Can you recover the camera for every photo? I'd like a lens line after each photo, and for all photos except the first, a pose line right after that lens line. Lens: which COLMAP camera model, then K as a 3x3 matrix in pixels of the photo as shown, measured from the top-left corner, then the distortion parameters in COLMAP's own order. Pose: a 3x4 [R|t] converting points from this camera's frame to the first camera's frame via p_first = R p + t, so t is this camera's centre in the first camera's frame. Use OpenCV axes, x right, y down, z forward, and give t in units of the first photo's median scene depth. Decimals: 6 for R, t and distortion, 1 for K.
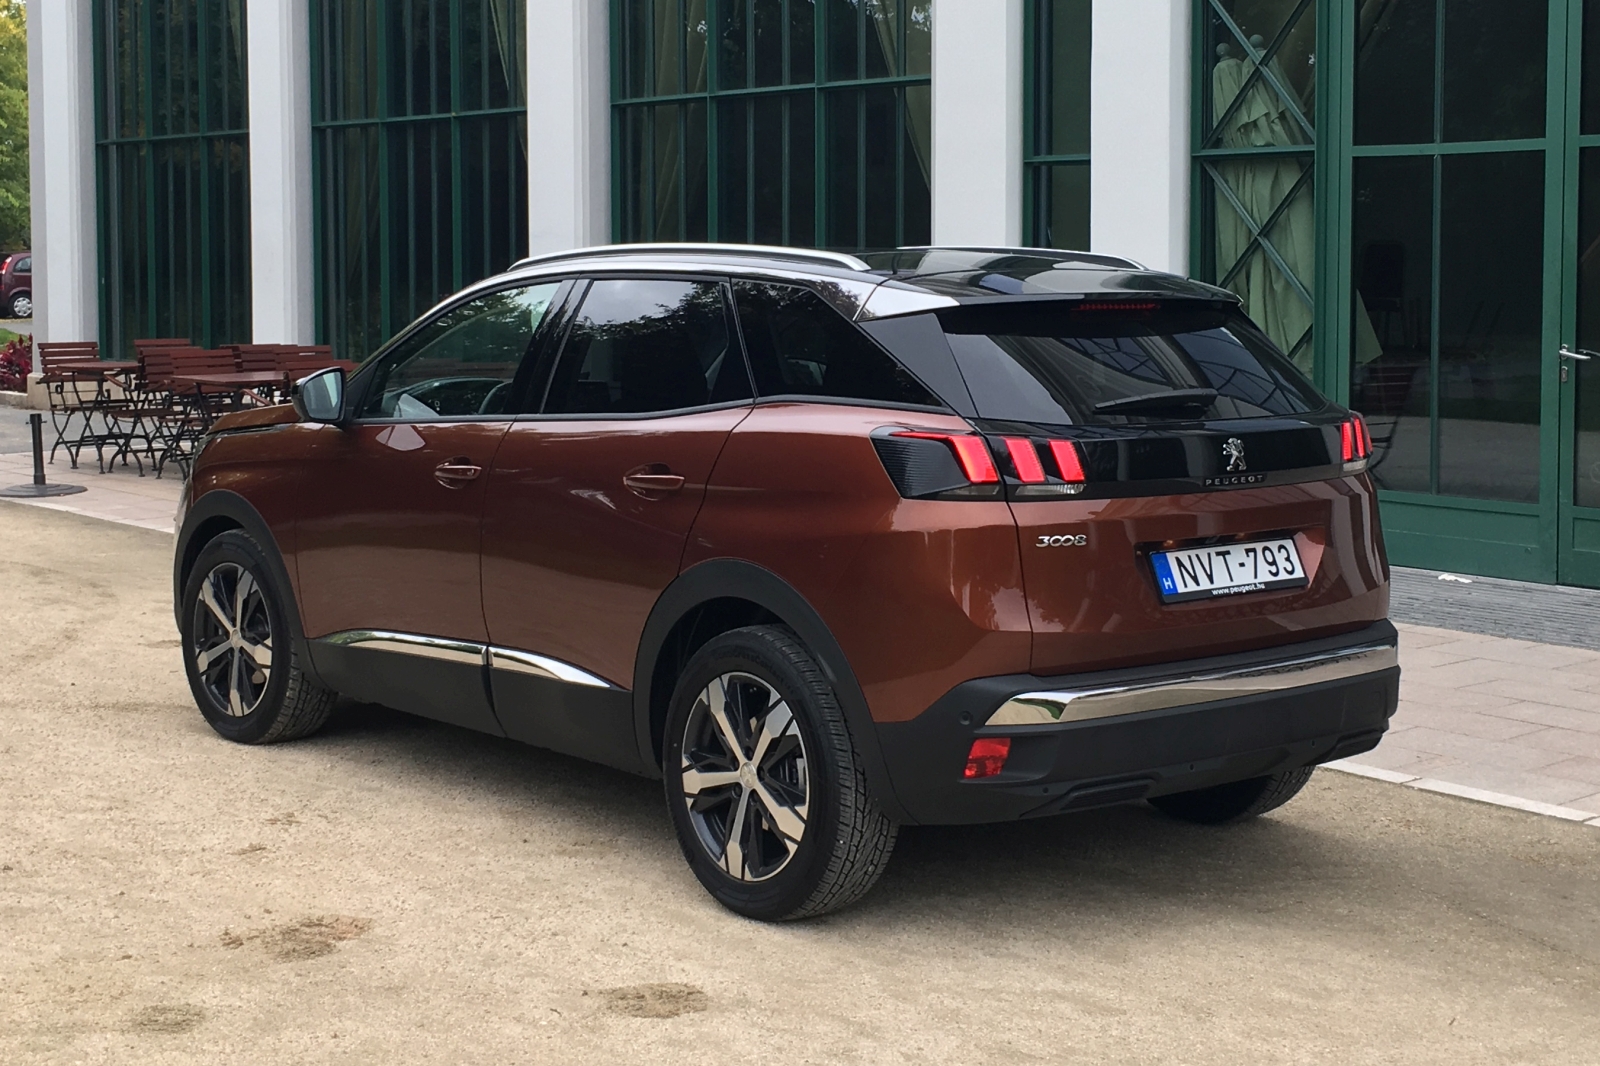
lens RADIAL K [[2547.2, 0, 814.3], [0, 2547.2, 439.7], [0, 0, 1]] dist [0.049983, 0.000000]
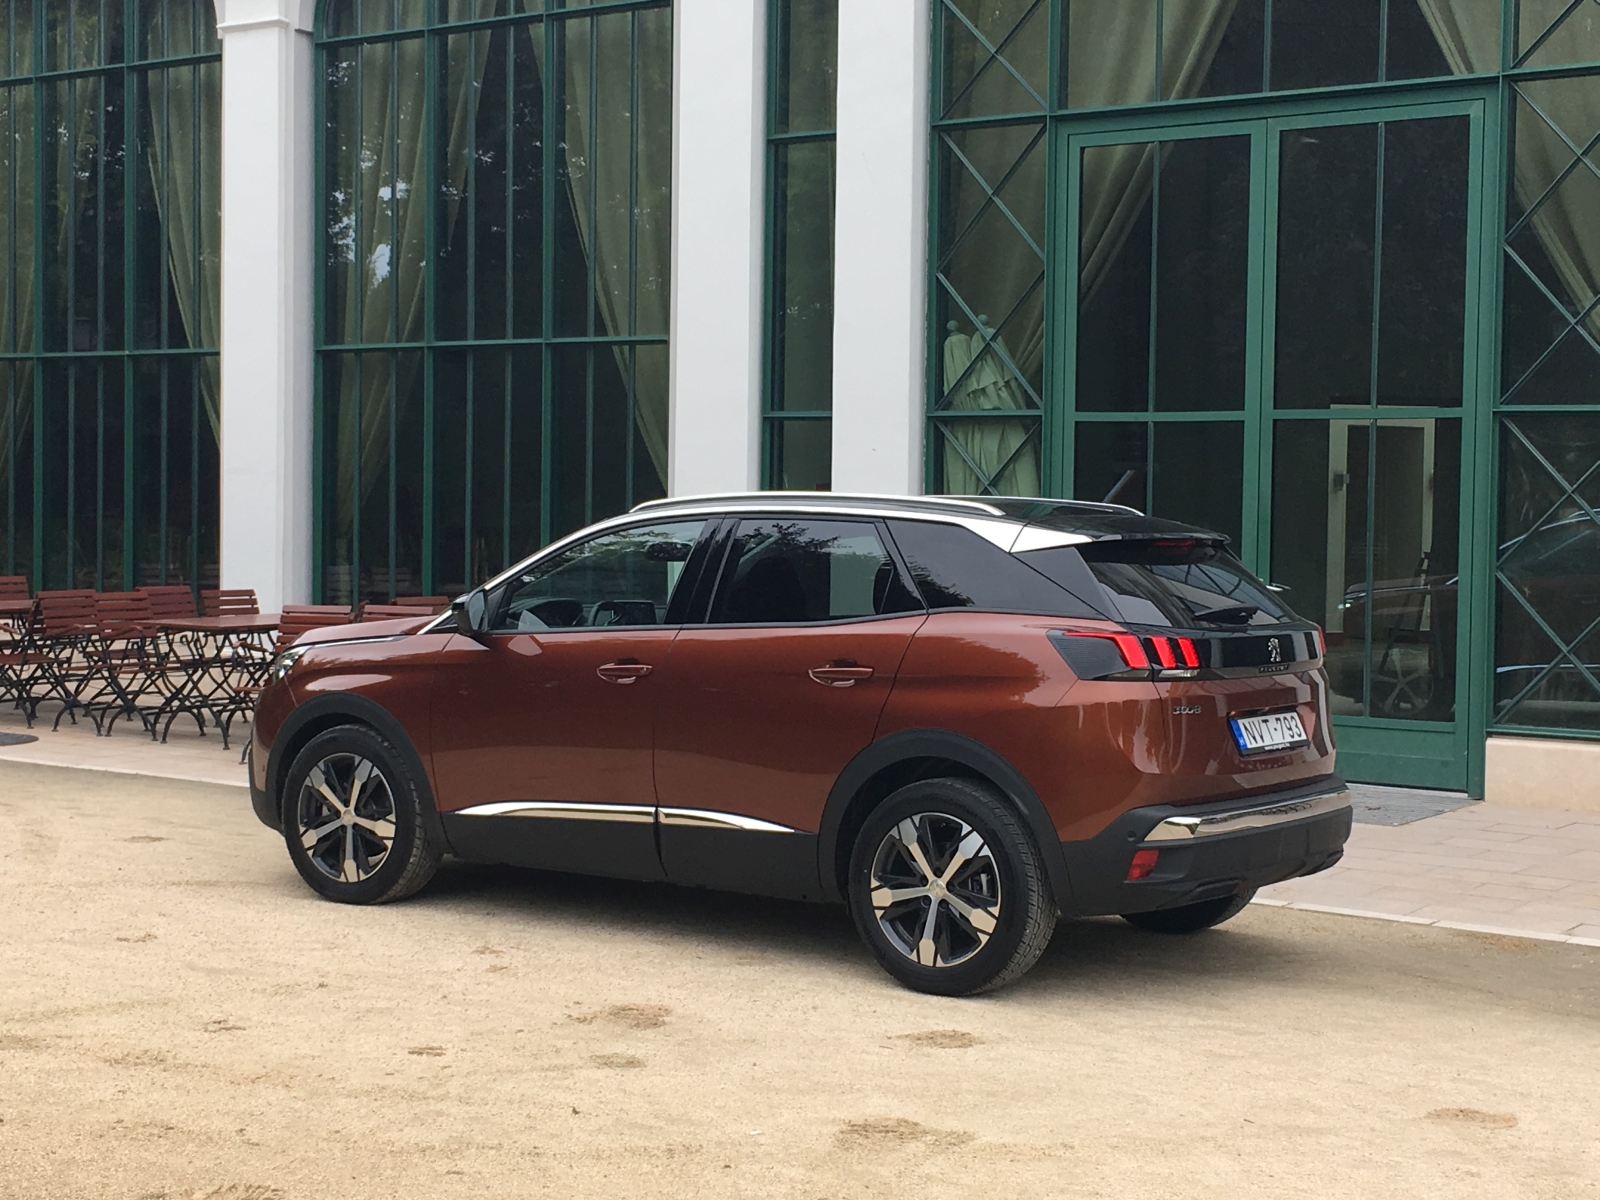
lens RADIAL K [[2720.5, 0, 794.5], [0, 2720.5, 663.2], [0, 0, 1]] dist [0.027681, 0.000000]
pose [[0.965969, -0.002185, 0.258649, -0.469641], [0.004671, 0.999949, -0.008999, 0.024979], [-0.258616, 0.009900, 0.965929, -0.368585]]
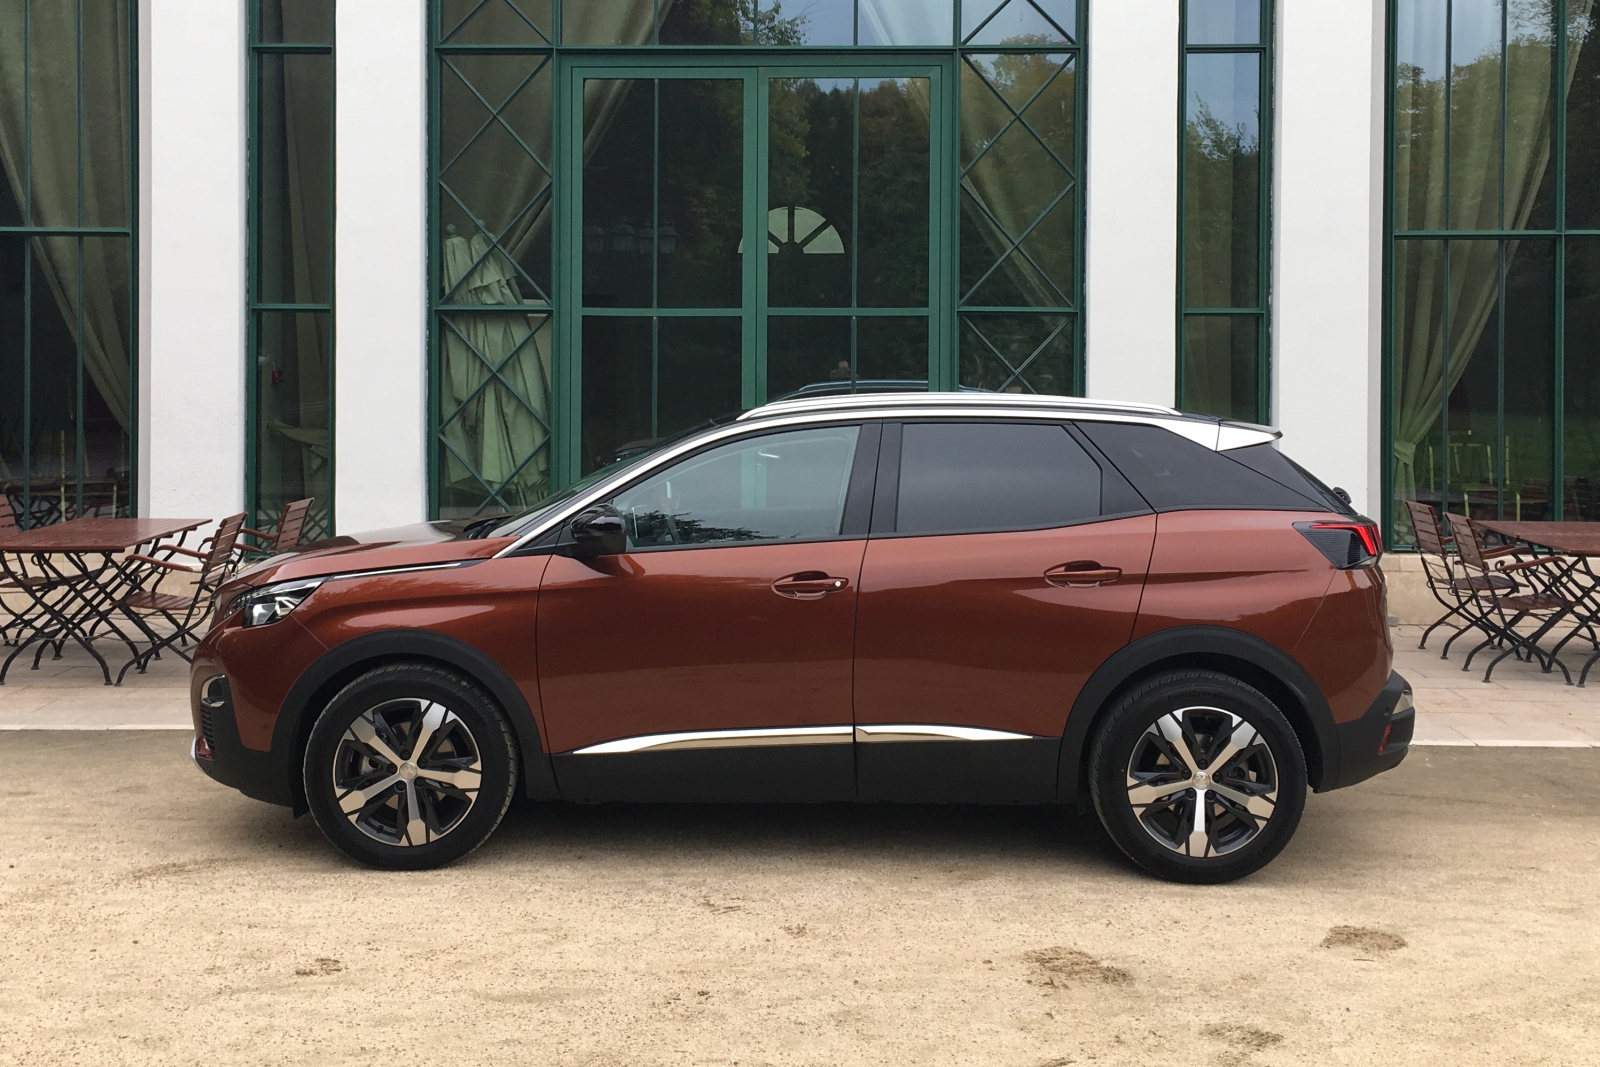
lens RADIAL K [[1921.3, 0, 814.3], [0, 1921.3, 439.9], [0, 0, 1]] dist [0.054162, 0.000000]
pose [[0.641512, -0.026237, 0.766664, -0.956318], [0.053041, 0.998540, -0.010210, -0.053171], [-0.765277, 0.047215, 0.641967, 0.481053]]
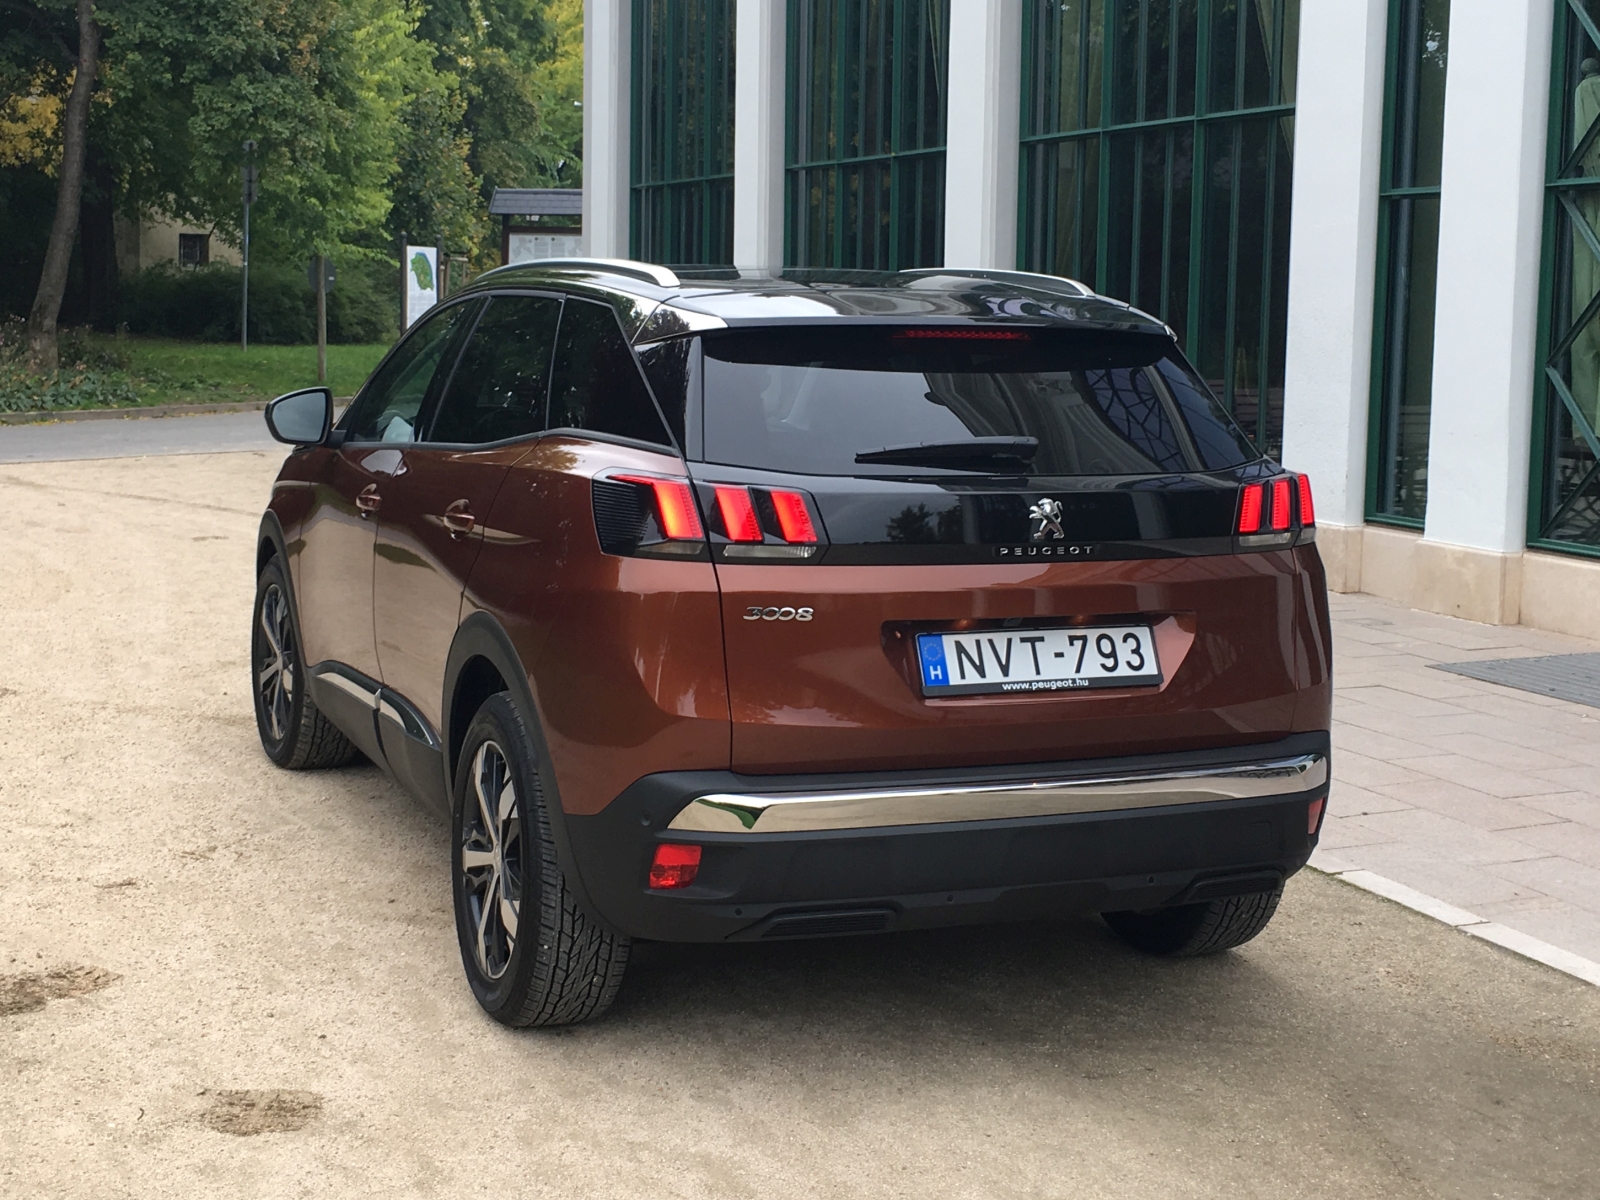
lens RADIAL K [[2330.8, 0, 794.7], [0, 2330.8, 588.2], [0, 0, 1]] dist [0.064165, 0.000000]
pose [[0.952609, 0.054386, -0.299297, 0.307677], [-0.040263, 0.997774, 0.053158, -0.008334], [0.301521, -0.038588, 0.952678, 0.266409]]
